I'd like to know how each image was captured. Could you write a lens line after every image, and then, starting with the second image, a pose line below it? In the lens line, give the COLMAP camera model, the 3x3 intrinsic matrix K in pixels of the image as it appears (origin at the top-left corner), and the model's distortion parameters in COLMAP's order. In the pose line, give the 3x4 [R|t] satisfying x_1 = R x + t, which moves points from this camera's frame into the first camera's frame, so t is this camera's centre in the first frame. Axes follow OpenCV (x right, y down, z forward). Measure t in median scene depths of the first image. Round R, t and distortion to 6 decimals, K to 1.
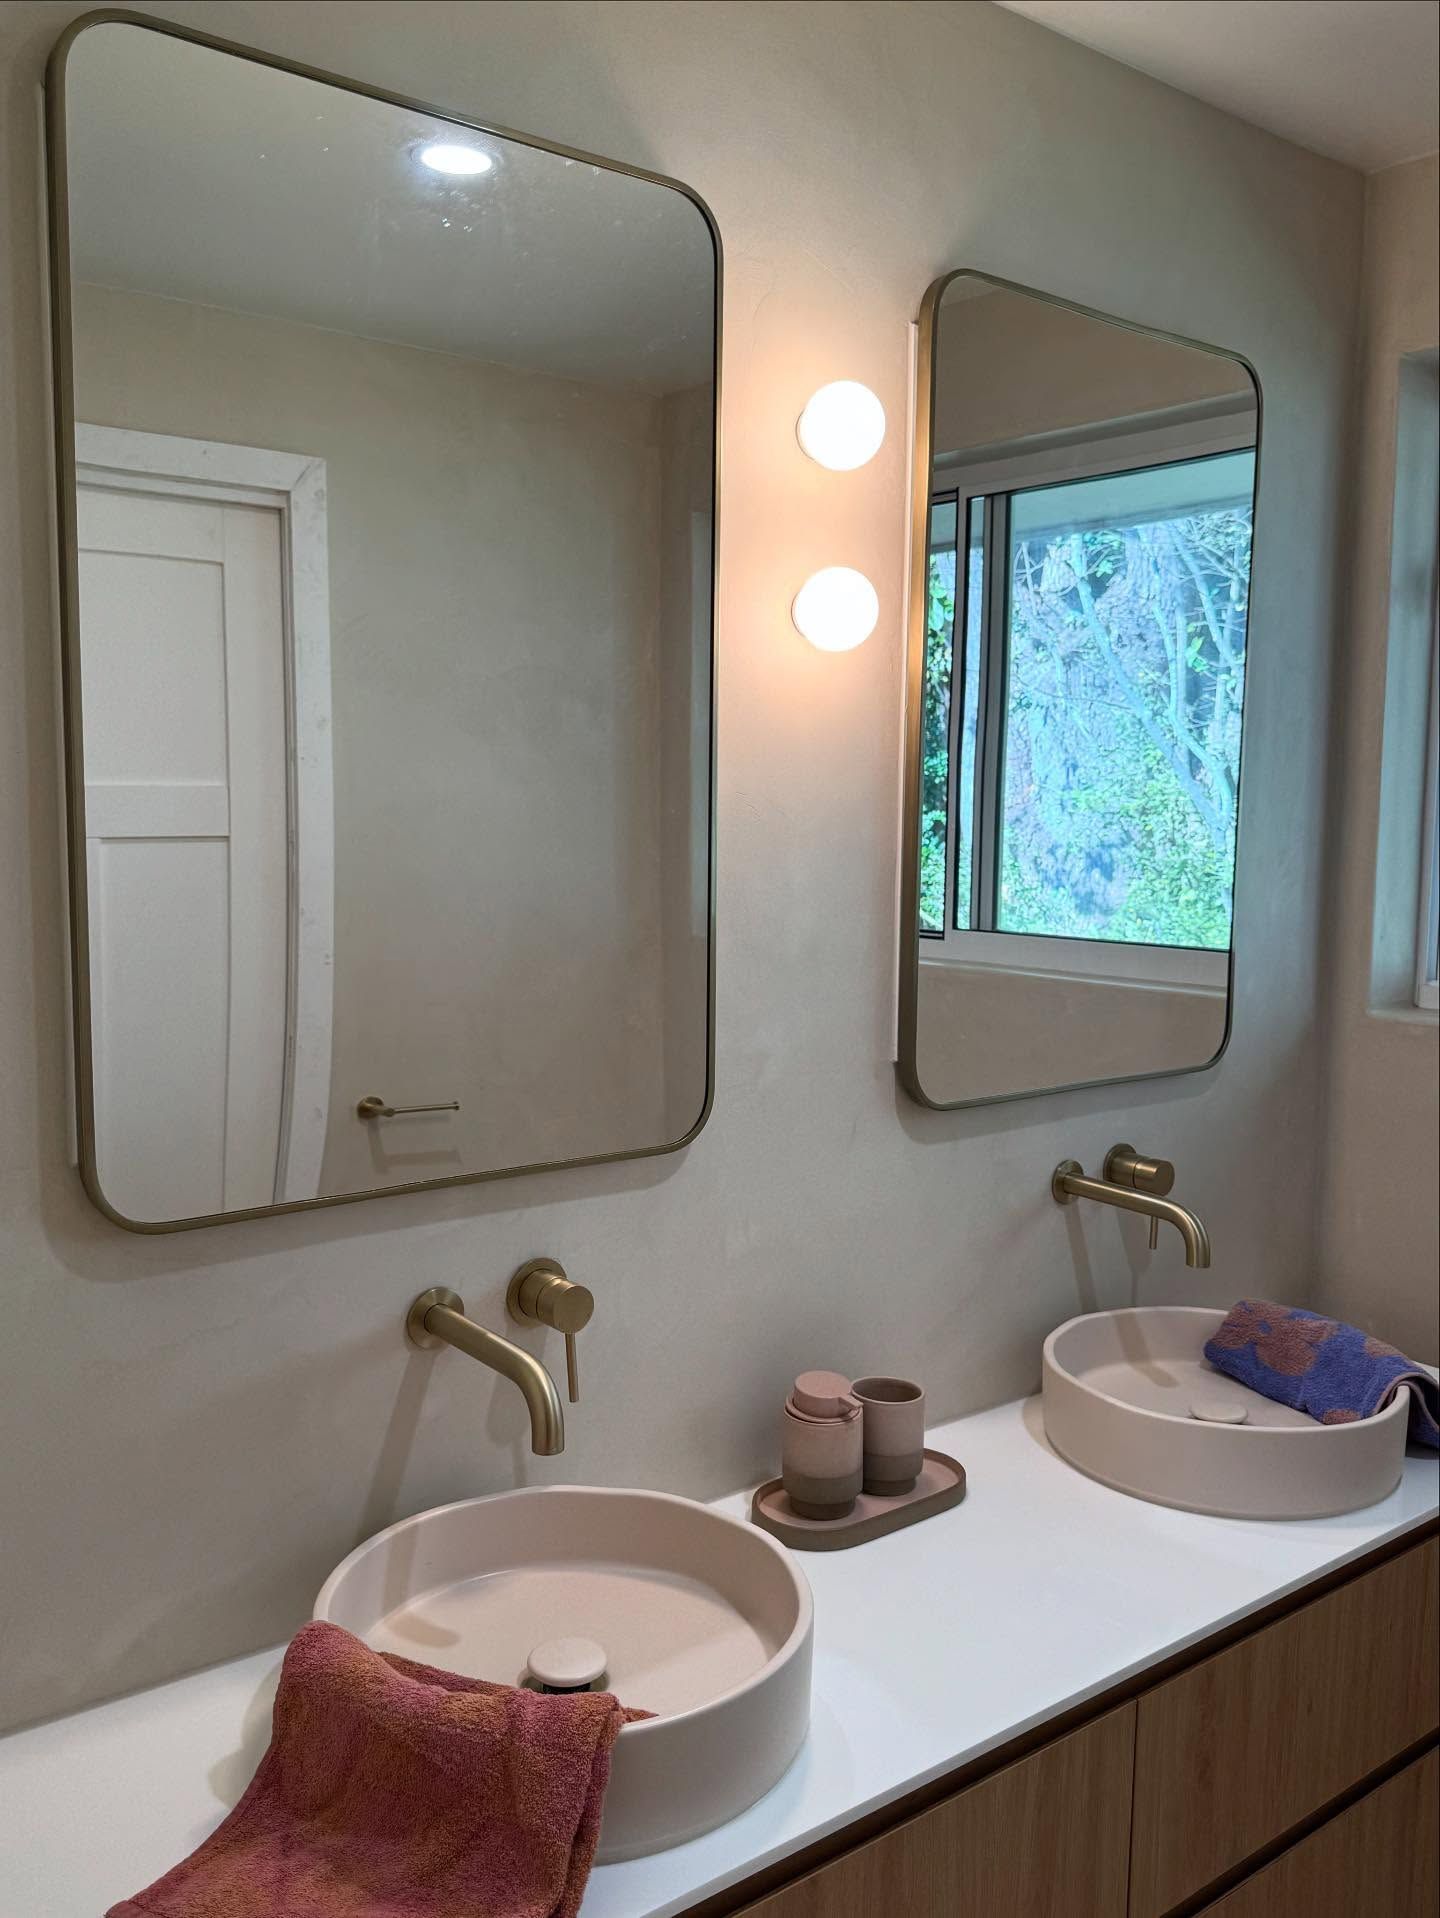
lens RADIAL K [[1604.5, 0, 720.0], [0, 1604.5, 959.0], [0, 0, 1]] dist [-0.001467, -0.002017]
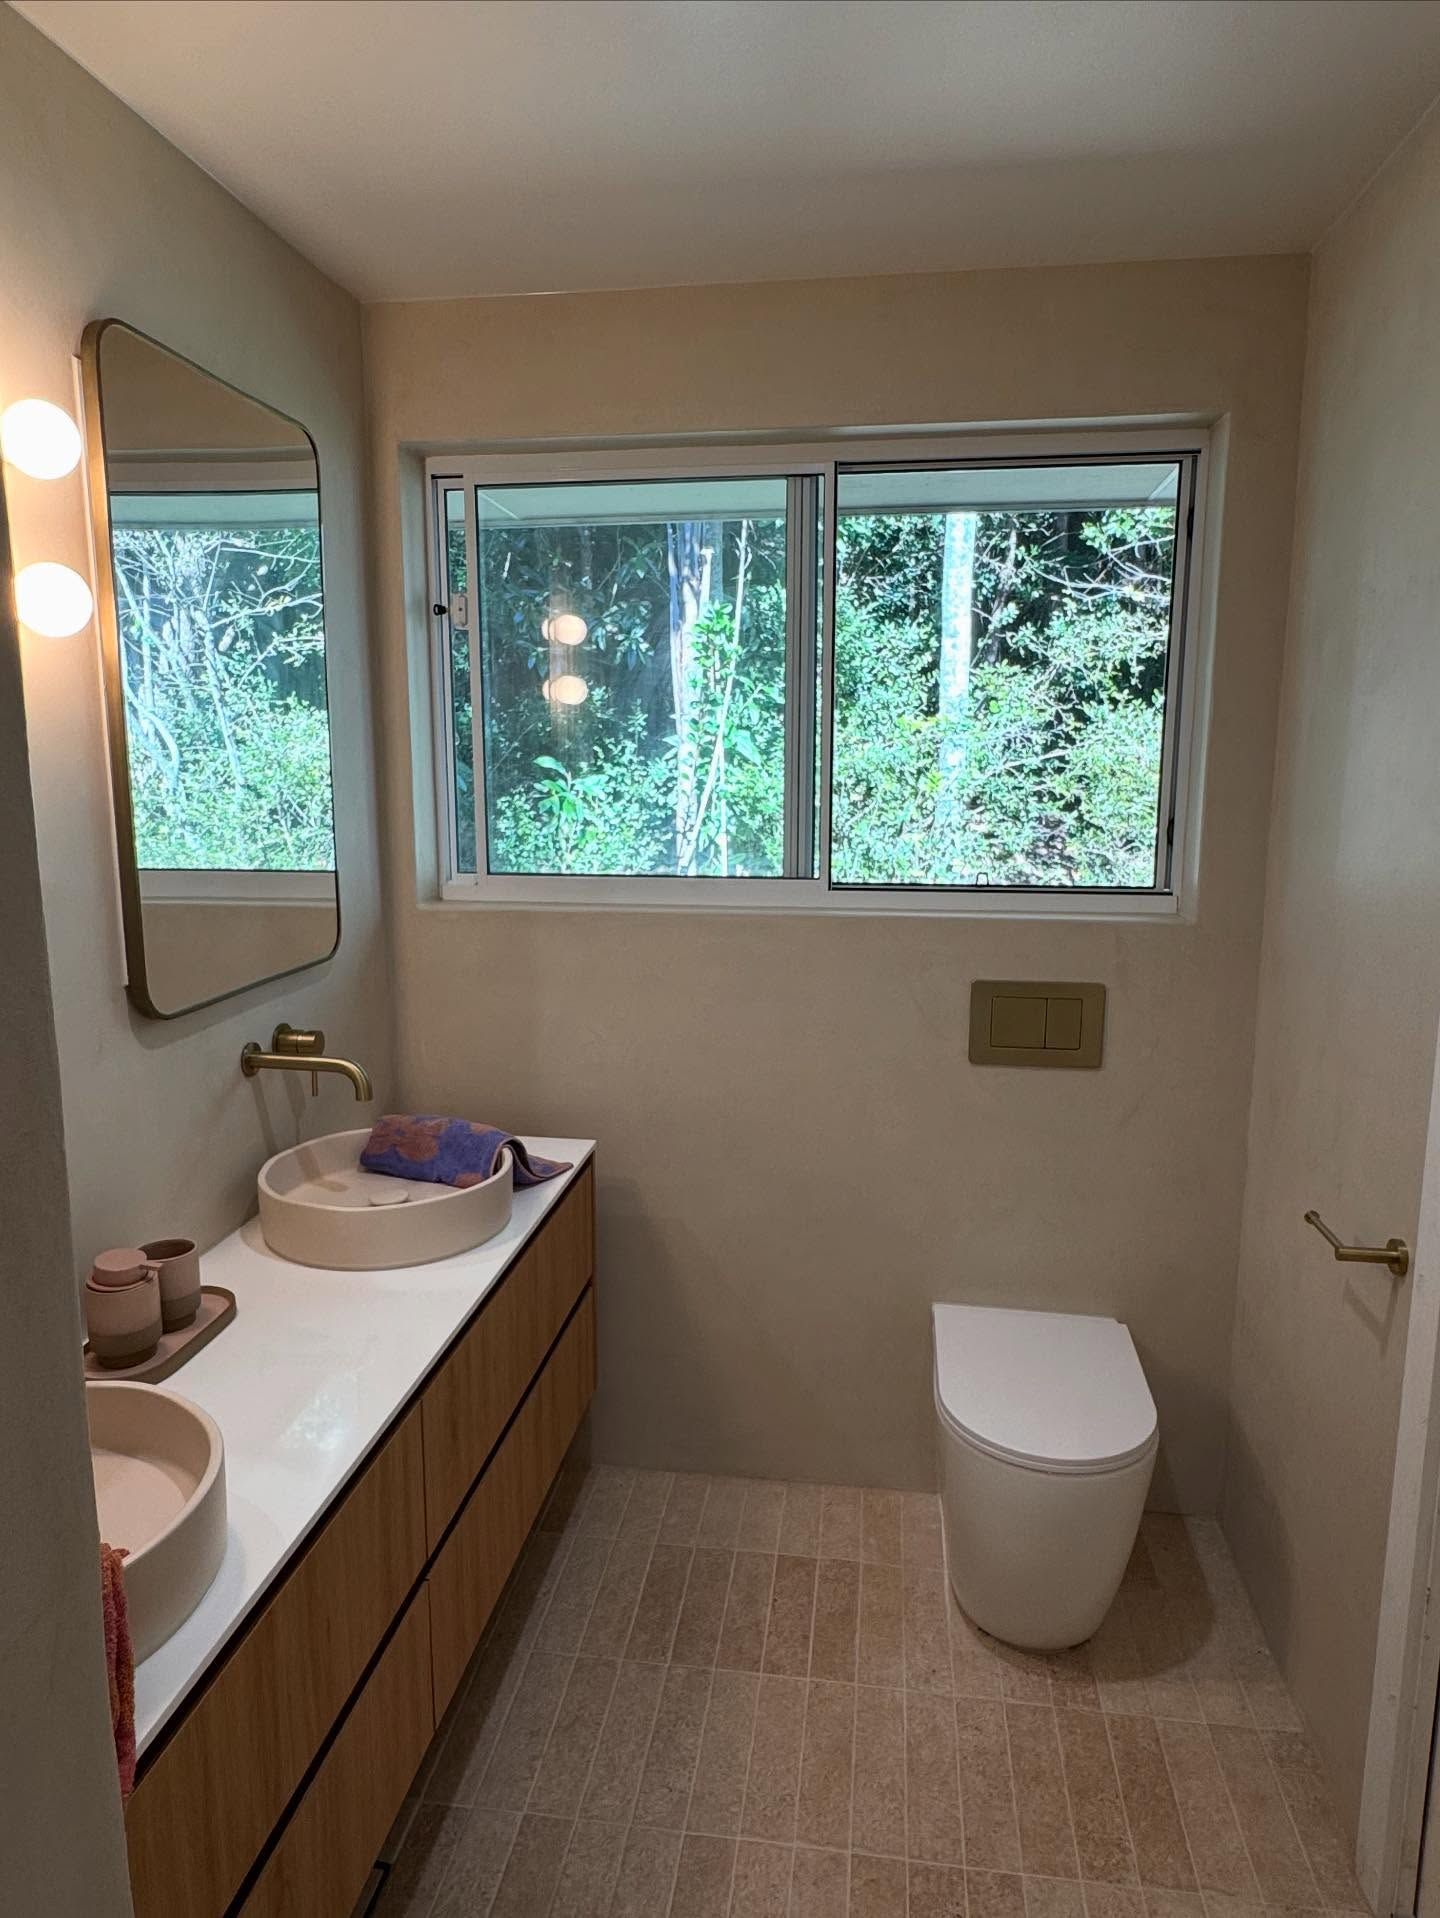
lens RADIAL K [[1193.7, 0, 720.0], [0, 1193.7, 959.0], [0, 0, 1]] dist [0.052110, -0.107060]
pose [[0.718843, -0.127718, 0.683340, -0.169691], [0.073849, 0.991446, 0.107618, -0.018767], [-0.691239, -0.026896, 0.722126, 0.036195]]
